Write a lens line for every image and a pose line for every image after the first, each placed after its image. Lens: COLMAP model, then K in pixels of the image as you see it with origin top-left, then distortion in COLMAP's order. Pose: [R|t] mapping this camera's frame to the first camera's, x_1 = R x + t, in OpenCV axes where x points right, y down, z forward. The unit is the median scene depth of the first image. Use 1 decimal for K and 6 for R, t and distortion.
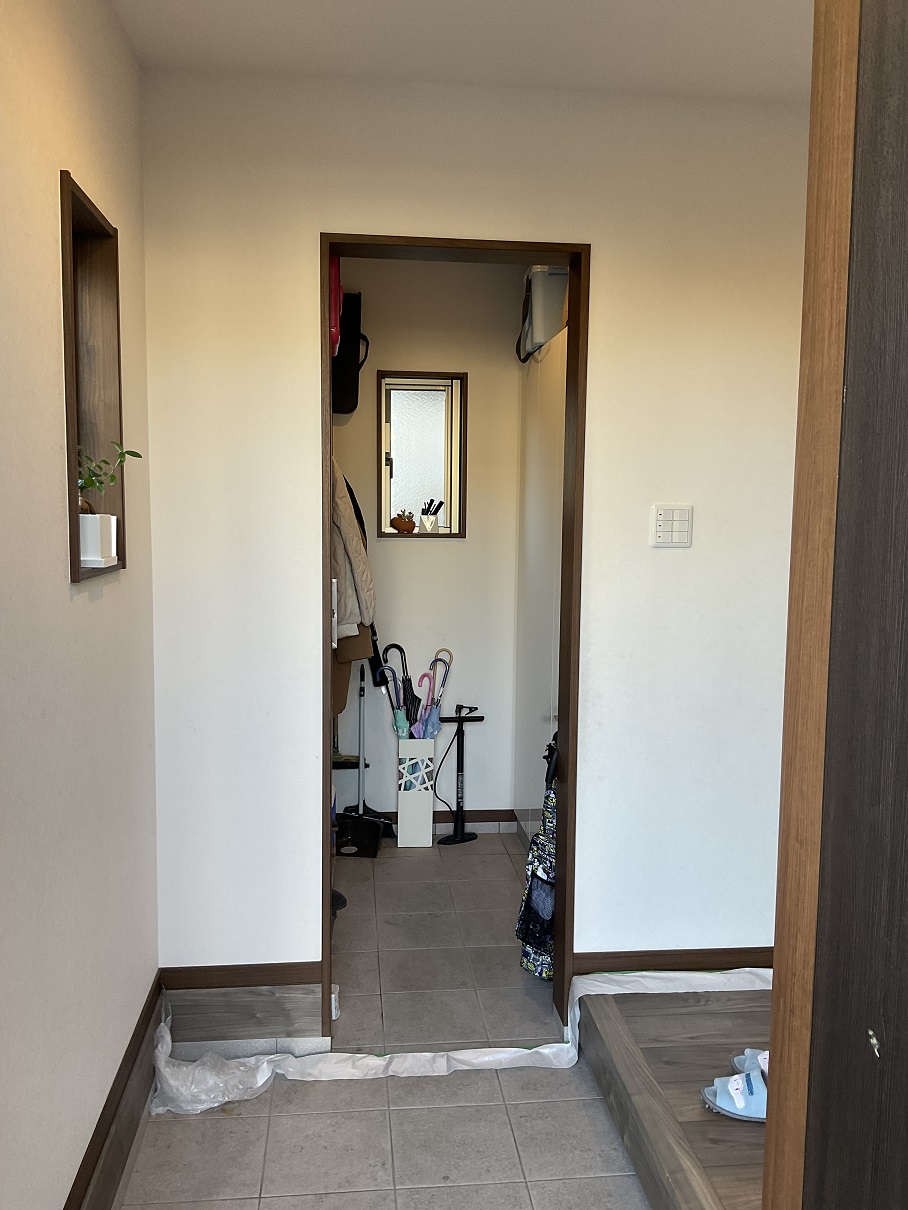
lens RADIAL K [[997.2, 0, 454.0], [0, 997.2, 605.0], [0, 0, 1]] dist [0.030975, -0.060729]
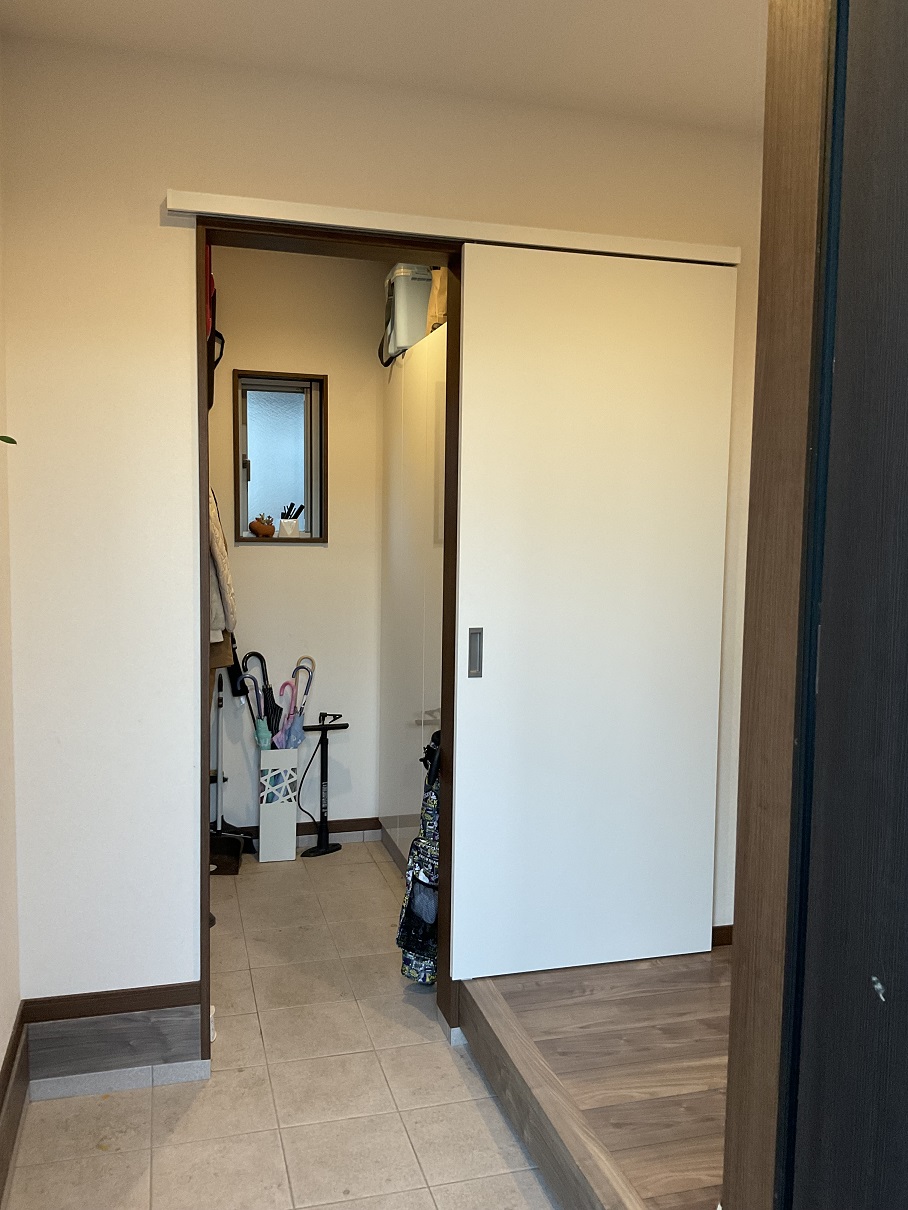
lens RADIAL K [[1001.1, 0, 454.0], [0, 1001.1, 605.0], [0, 0, 1]] dist [-0.002074, -0.006574]
pose [[0.985031, -0.009657, 0.172106, -0.046669], [0.012254, 0.999826, -0.014032, 0.012566], [-0.171941, 0.015931, 0.984978, 0.012581]]
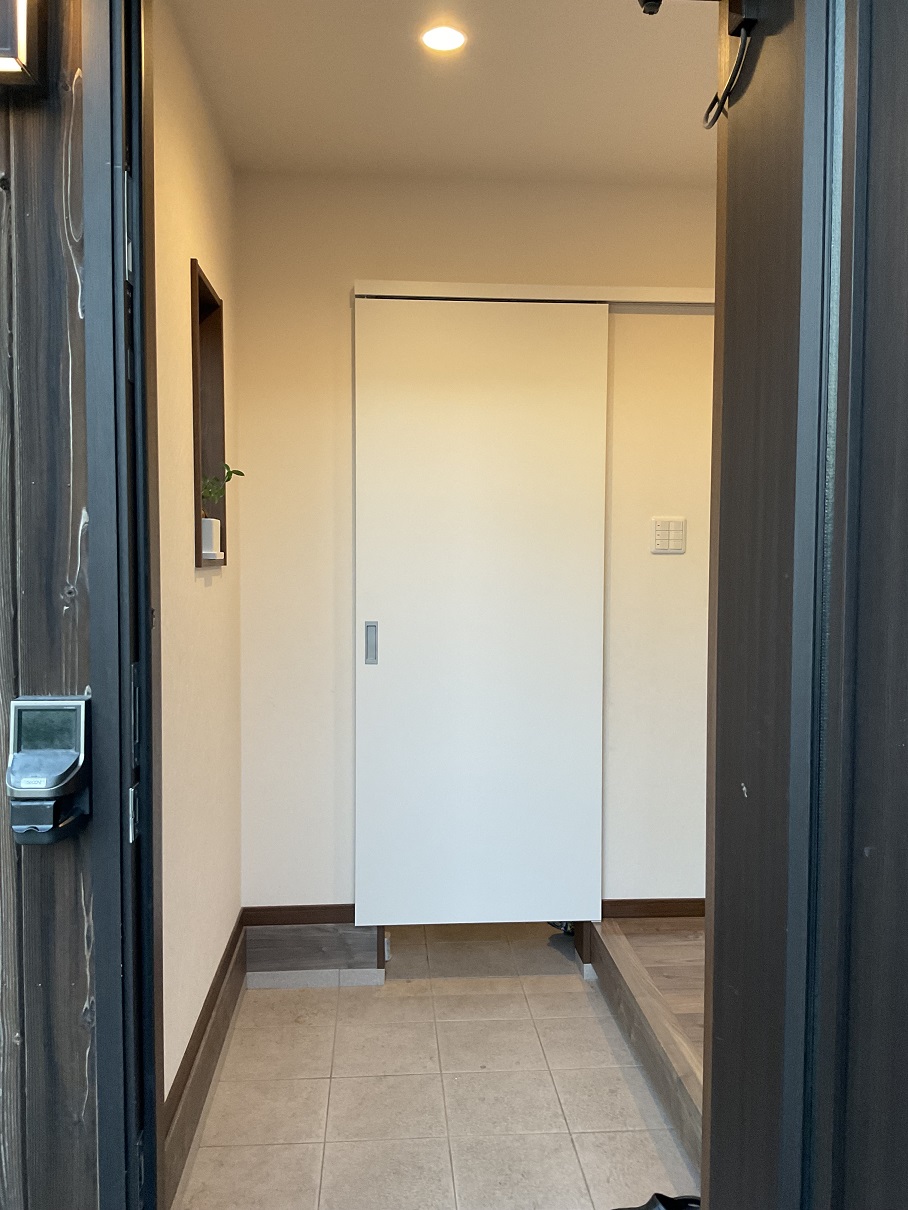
lens RADIAL K [[997.2, 0, 454.0], [0, 997.2, 605.0], [0, 0, 1]] dist [0.030975, -0.060729]
pose [[0.999414, -0.004685, -0.033912, 0.000288], [0.002895, 0.998610, -0.052624, 0.054890], [0.034111, 0.052495, 0.998038, -0.166806]]
